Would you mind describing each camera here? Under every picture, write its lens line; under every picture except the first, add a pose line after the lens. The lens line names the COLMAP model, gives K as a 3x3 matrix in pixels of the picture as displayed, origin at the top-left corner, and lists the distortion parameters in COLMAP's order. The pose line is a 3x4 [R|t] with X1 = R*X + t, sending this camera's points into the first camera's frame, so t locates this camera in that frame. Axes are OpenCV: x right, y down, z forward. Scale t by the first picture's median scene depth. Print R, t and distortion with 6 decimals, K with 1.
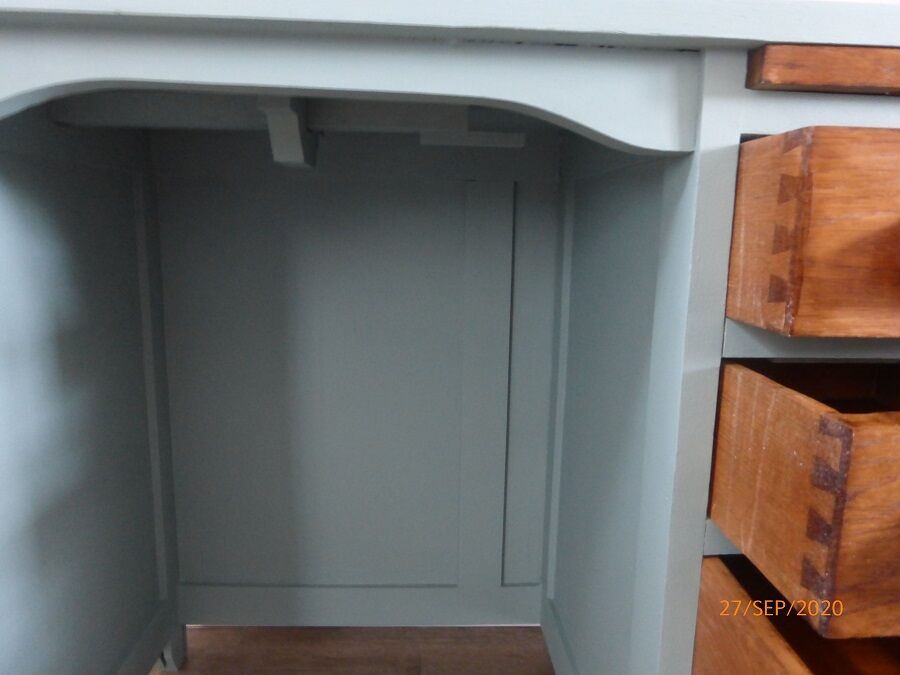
lens RADIAL K [[659.2, 0, 451.9], [0, 659.2, 337.9], [0, 0, 1]] dist [-0.040234, 0.025830]
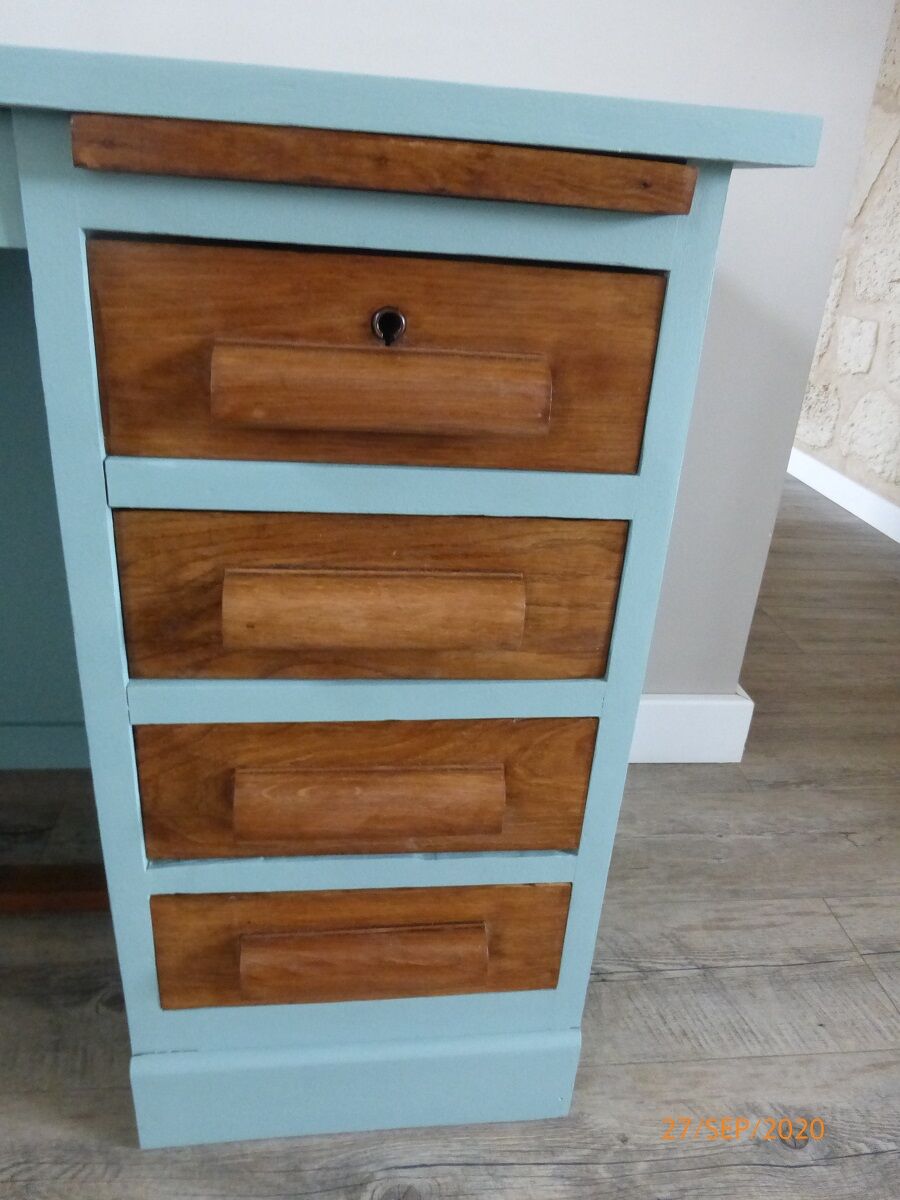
lens RADIAL K [[878.9, 0, 446.6], [0, 878.9, 602.5], [0, 0, 1]] dist [-0.040234, 0.025830]
pose [[0.995992, 0.017506, 0.087709, 0.797411], [-0.039409, 0.966225, 0.254670, -0.162716], [-0.080289, -0.257106, 0.963042, -0.148613]]
